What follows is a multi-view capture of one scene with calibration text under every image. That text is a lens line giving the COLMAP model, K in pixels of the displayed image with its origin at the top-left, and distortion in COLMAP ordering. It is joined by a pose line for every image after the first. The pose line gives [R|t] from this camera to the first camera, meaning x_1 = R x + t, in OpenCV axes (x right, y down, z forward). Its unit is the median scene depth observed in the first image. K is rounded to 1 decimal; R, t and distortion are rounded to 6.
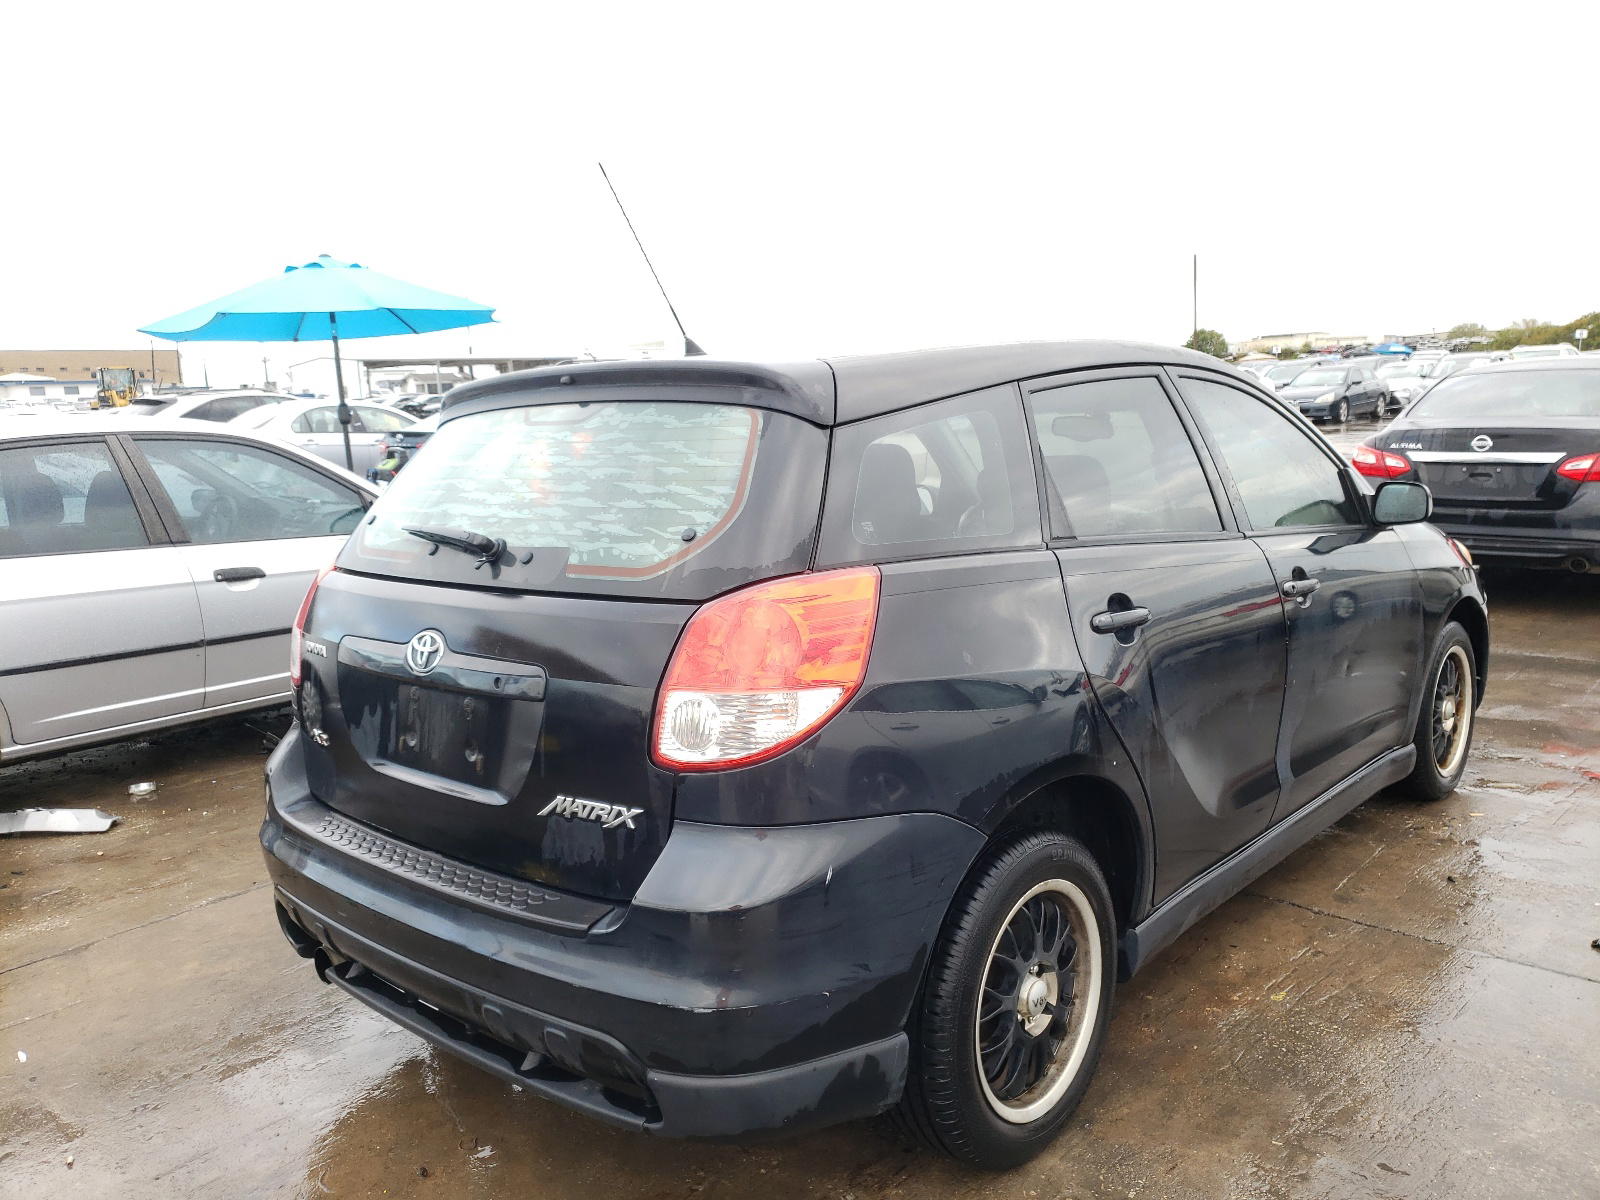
lens RADIAL K [[1212.5, 0, 795.6], [0, 1212.5, 599.6], [0, 0, 1]] dist [0.025443, -0.021402]
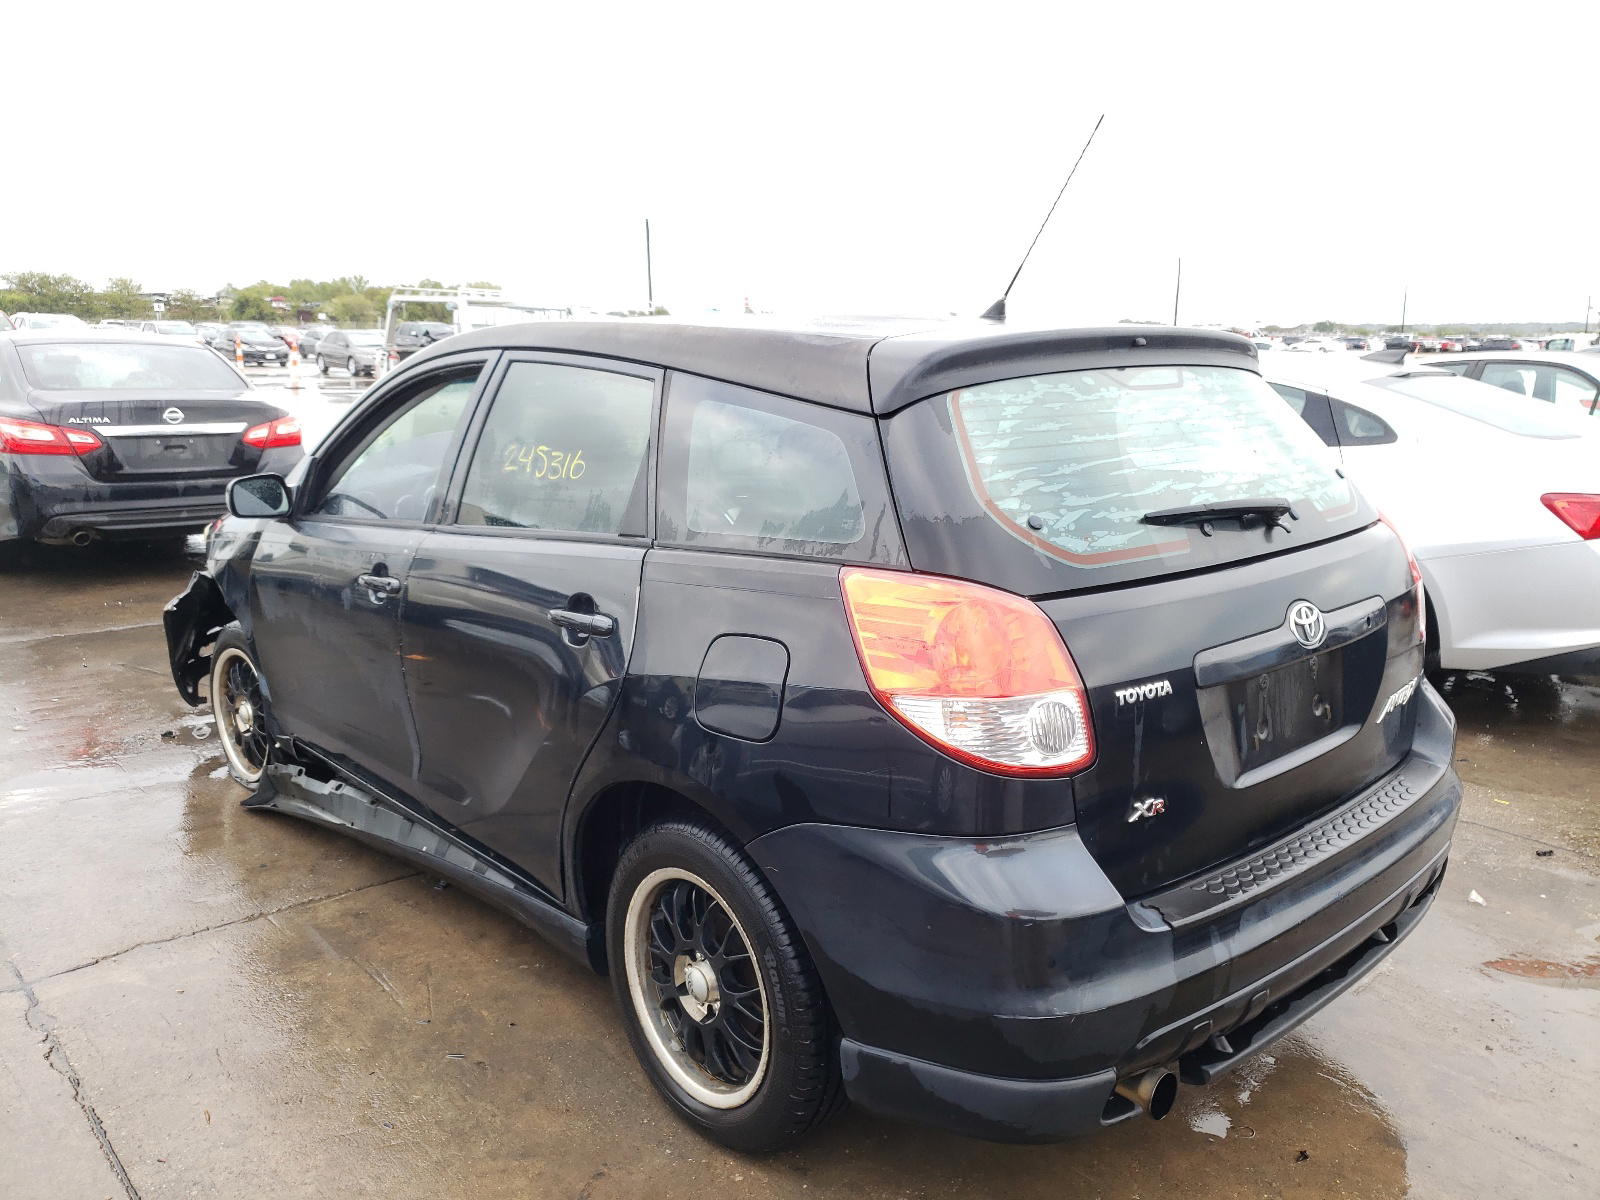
lens RADIAL K [[1212.5, 0, 796.5], [0, 1212.5, 600.5], [0, 0, 1]] dist [0.025443, -0.021402]
pose [[0.141304, -0.169804, 0.975295, -0.371239], [0.150075, 0.977468, 0.148439, -0.051084], [-0.978525, 0.125392, 0.163603, 0.352148]]
